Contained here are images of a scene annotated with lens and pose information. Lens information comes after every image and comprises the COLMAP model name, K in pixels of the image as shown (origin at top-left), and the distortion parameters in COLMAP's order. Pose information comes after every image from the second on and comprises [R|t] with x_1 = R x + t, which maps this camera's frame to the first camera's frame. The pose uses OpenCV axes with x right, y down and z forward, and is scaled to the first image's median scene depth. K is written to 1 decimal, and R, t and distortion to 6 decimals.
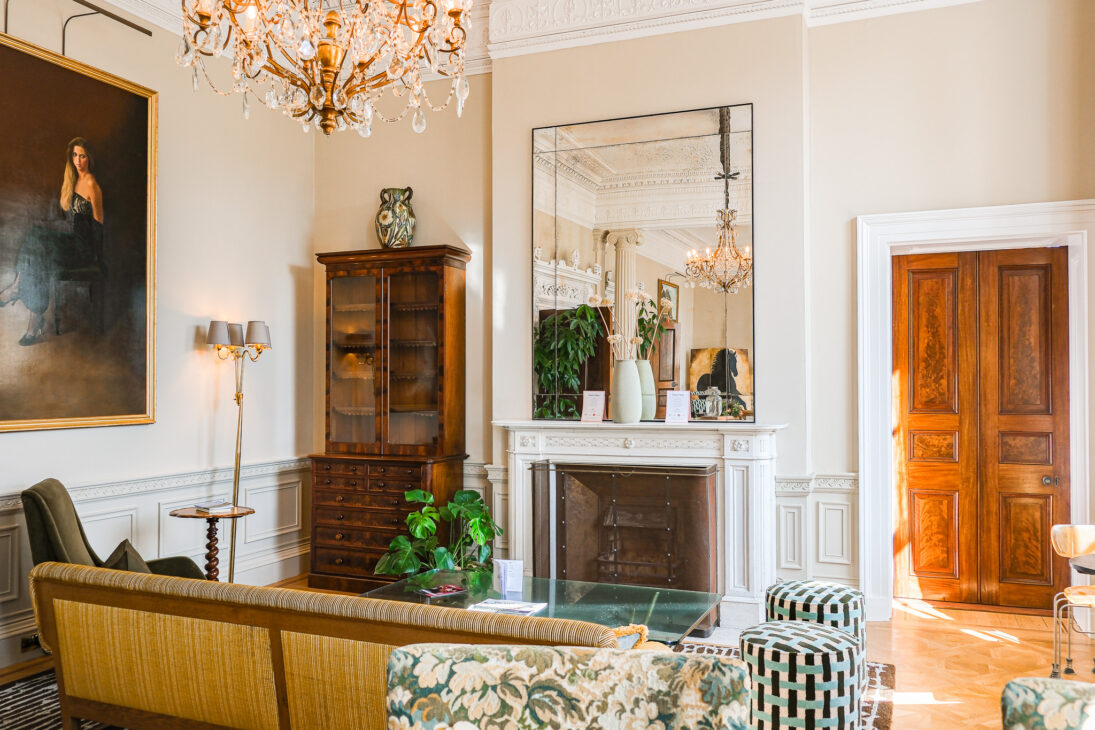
lens RADIAL K [[870.1, 0, 552.7], [0, 870.1, 363.3], [0, 0, 1]] dist [-0.002918, 0.000136]
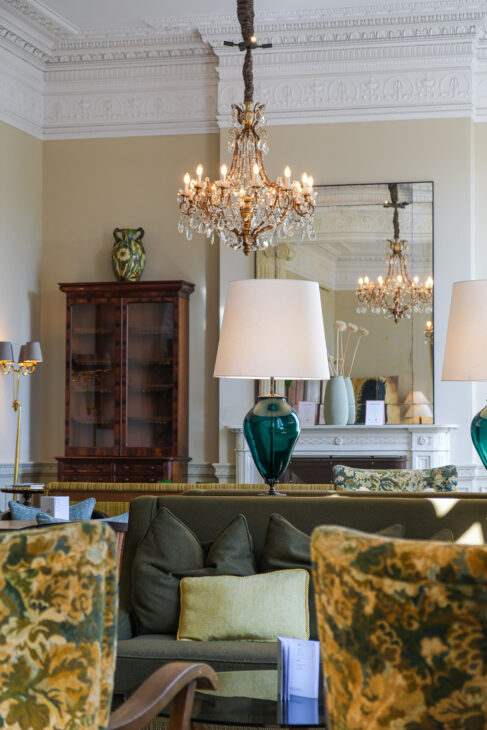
lens RADIAL K [[1510.2, 0, 242.8], [0, 1510.2, 365.4], [0, 0, 1]] dist [0.052269, 0.000000]
pose [[0.990313, 0.012199, 0.138314, -0.312630], [-0.008192, 0.999531, -0.029509, 0.040423], [-0.138609, 0.028090, 0.989949, -1.032189]]
